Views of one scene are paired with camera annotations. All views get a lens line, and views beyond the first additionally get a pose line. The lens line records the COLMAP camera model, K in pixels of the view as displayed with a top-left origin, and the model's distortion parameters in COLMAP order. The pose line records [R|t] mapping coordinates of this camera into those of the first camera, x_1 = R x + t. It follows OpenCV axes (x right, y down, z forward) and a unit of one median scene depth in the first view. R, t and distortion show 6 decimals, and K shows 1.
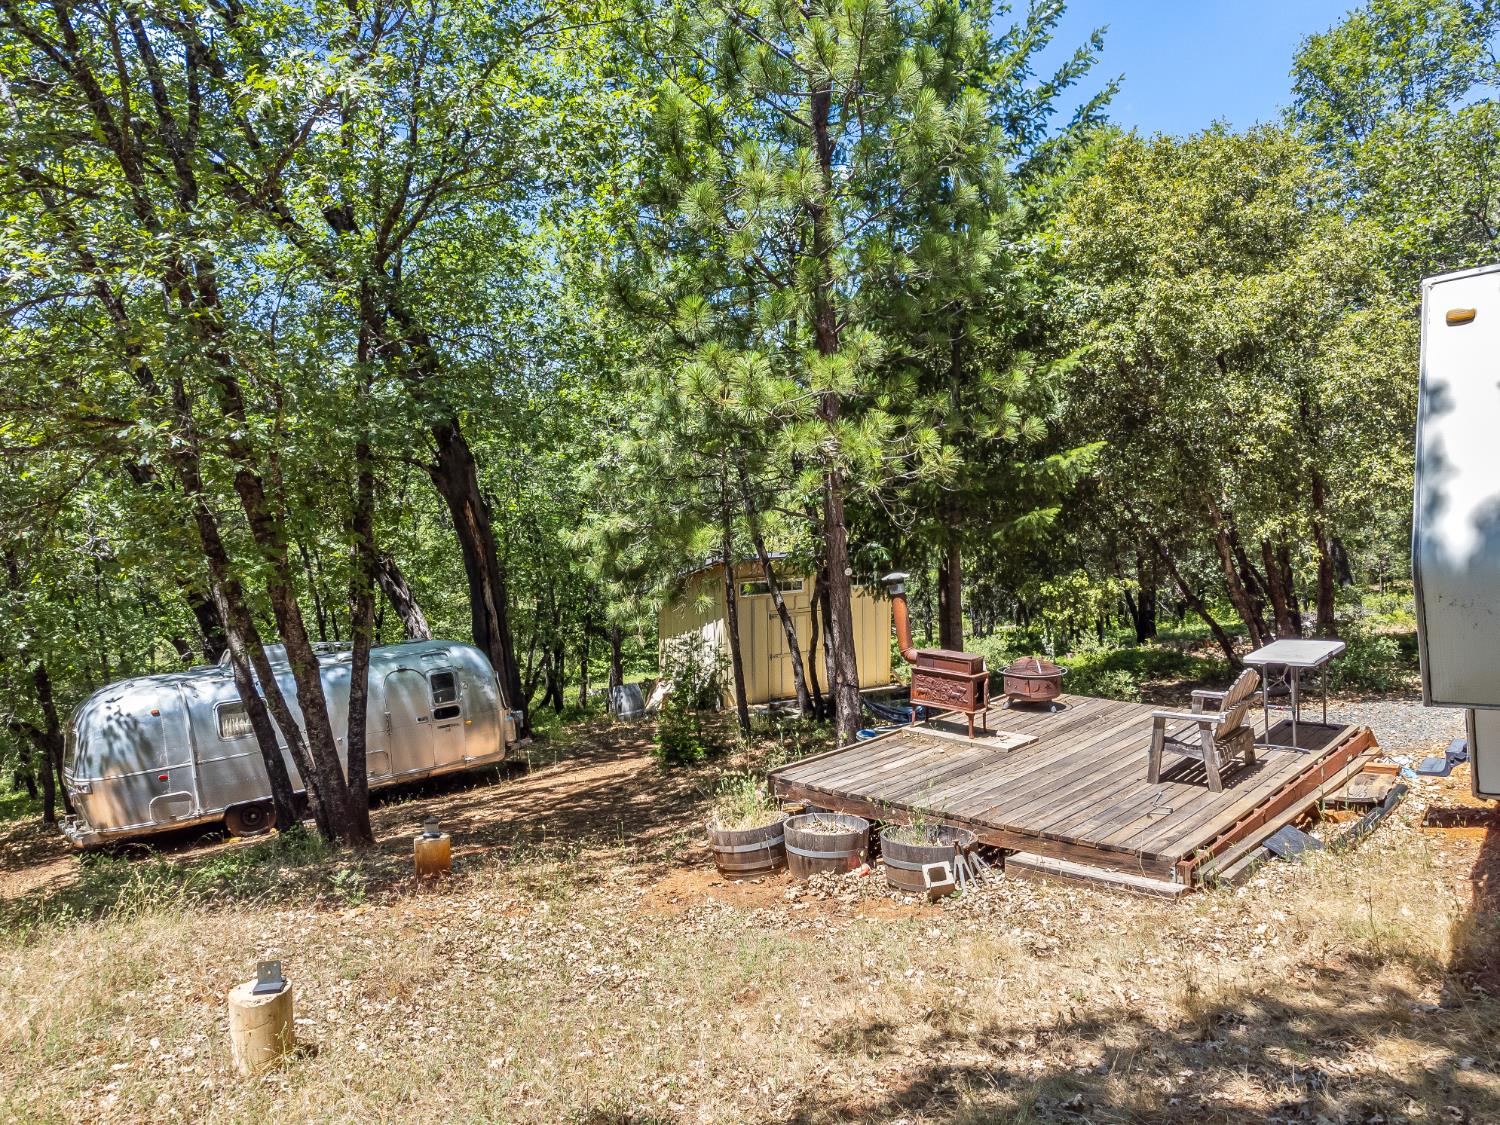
lens RADIAL K [[1169.3, 0, 750.0], [0, 1169.3, 562.5], [0, 0, 1]] dist [0.014085, 0.032744]
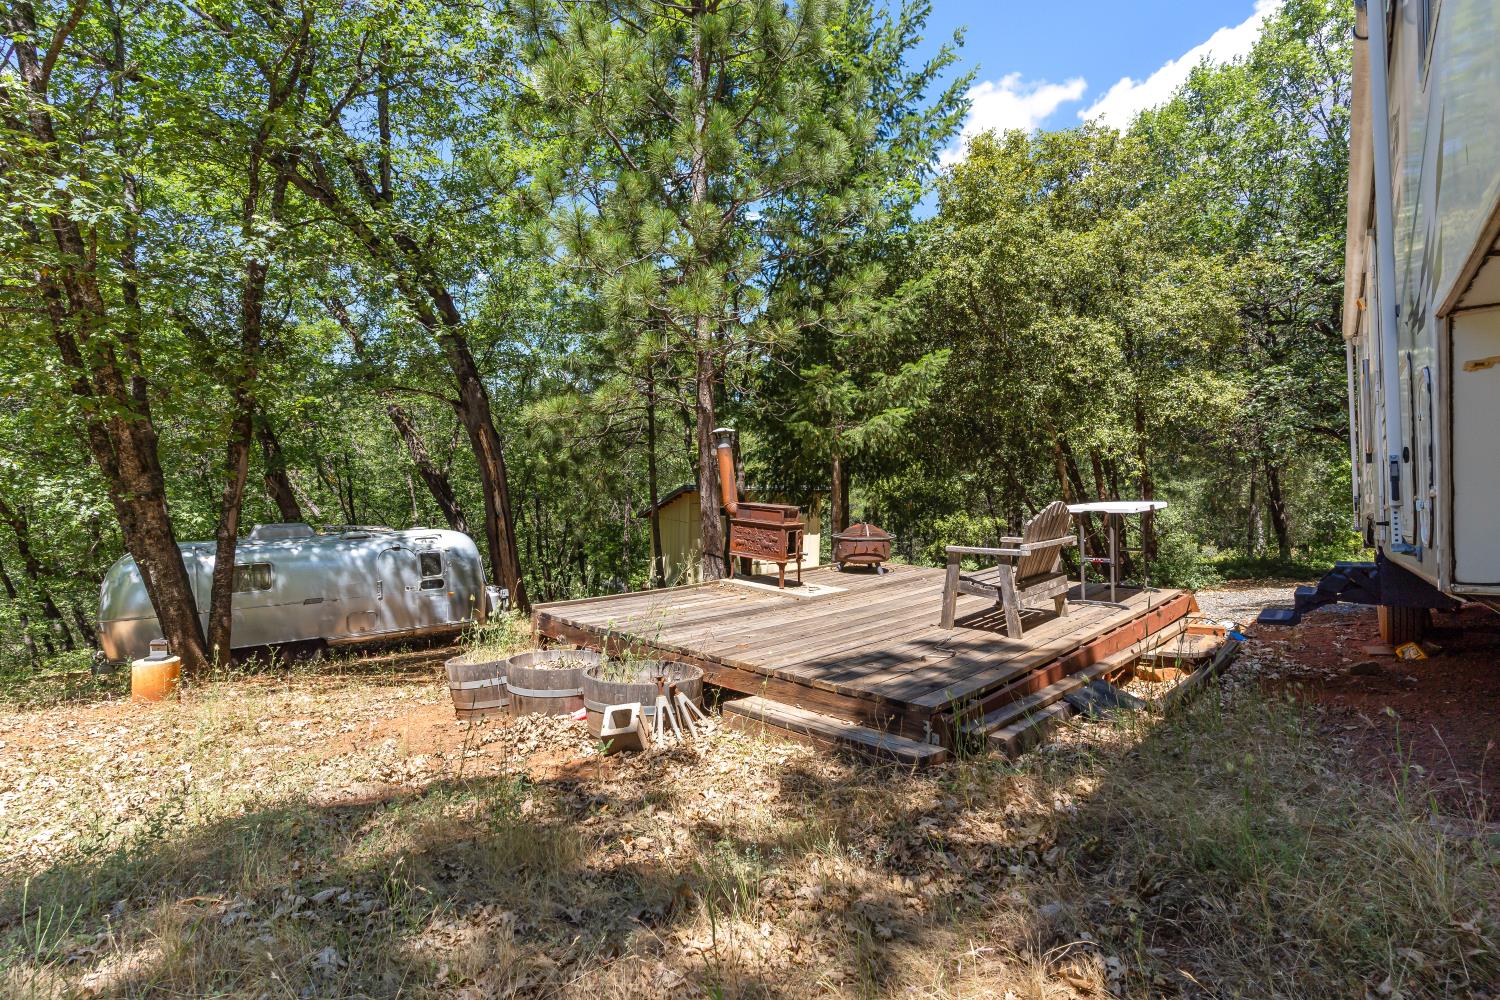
lens RADIAL K [[728.6, 0, 750.0], [0, 728.6, 500.0], [0, 0, 1]] dist [0.016662, -0.000141]
pose [[0.998662, 0.030242, -0.041957, 0.174574], [-0.032055, 0.998551, -0.043235, 0.096817], [0.040588, 0.044522, 0.998184, 0.357752]]
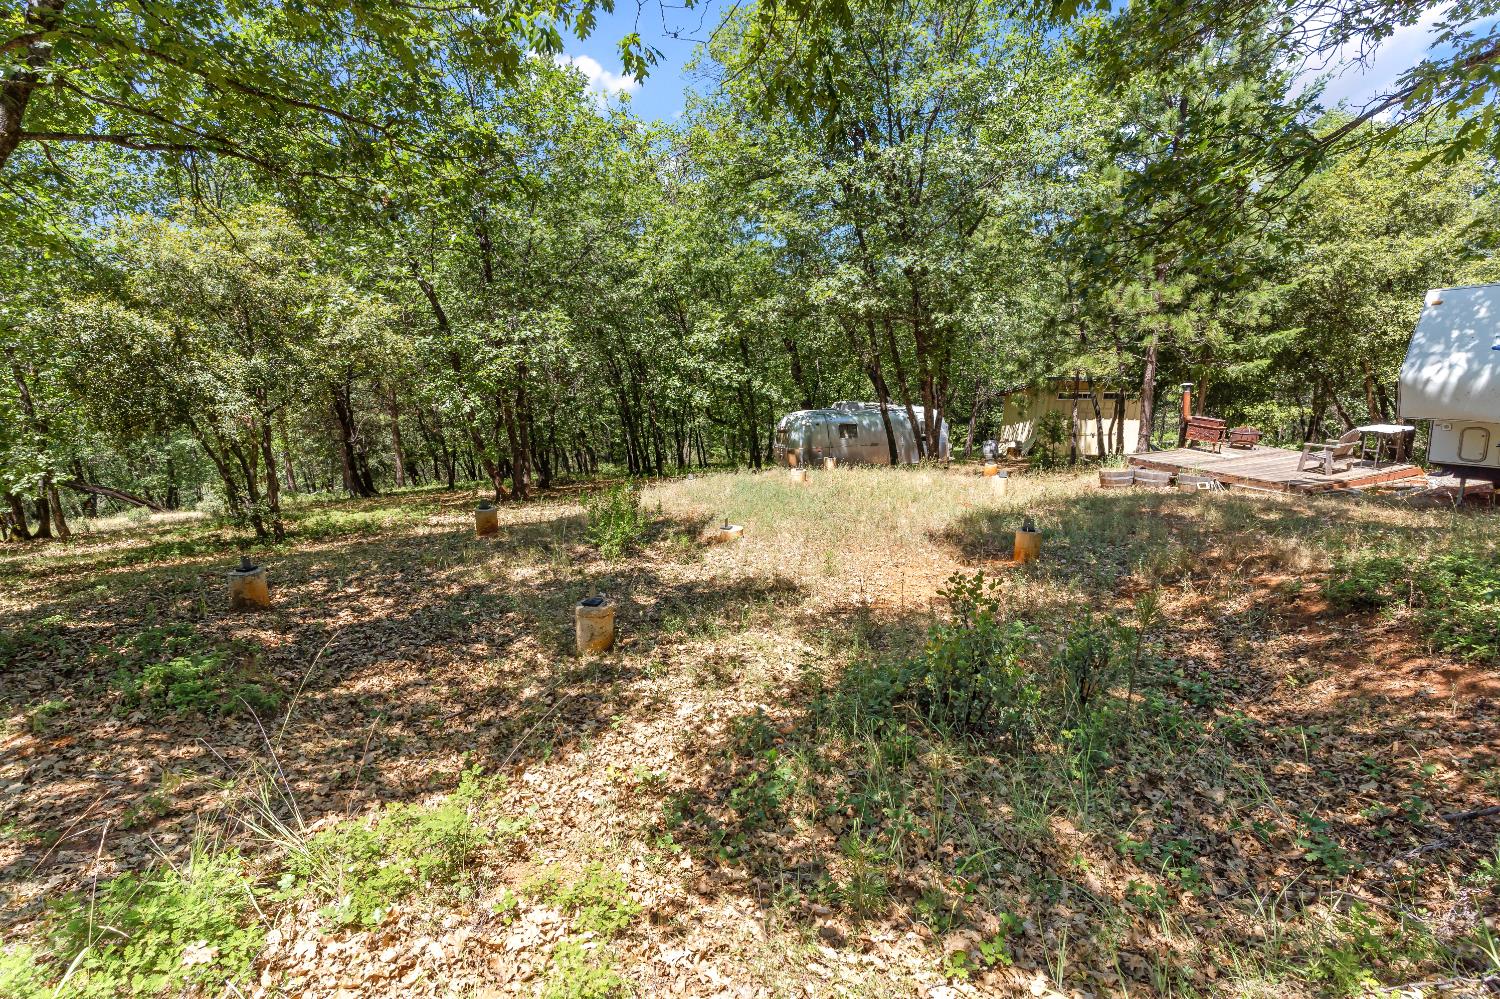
lens RADIAL K [[705.5, 0, 750.0], [0, 705.5, 499.5], [0, 0, 1]] dist [-0.002748, -0.000473]
pose [[0.935064, 0.120374, -0.333414, -0.188058], [-0.064790, 0.982770, 0.173108, 0.050444], [0.348506, -0.140265, 0.926752, -0.623875]]
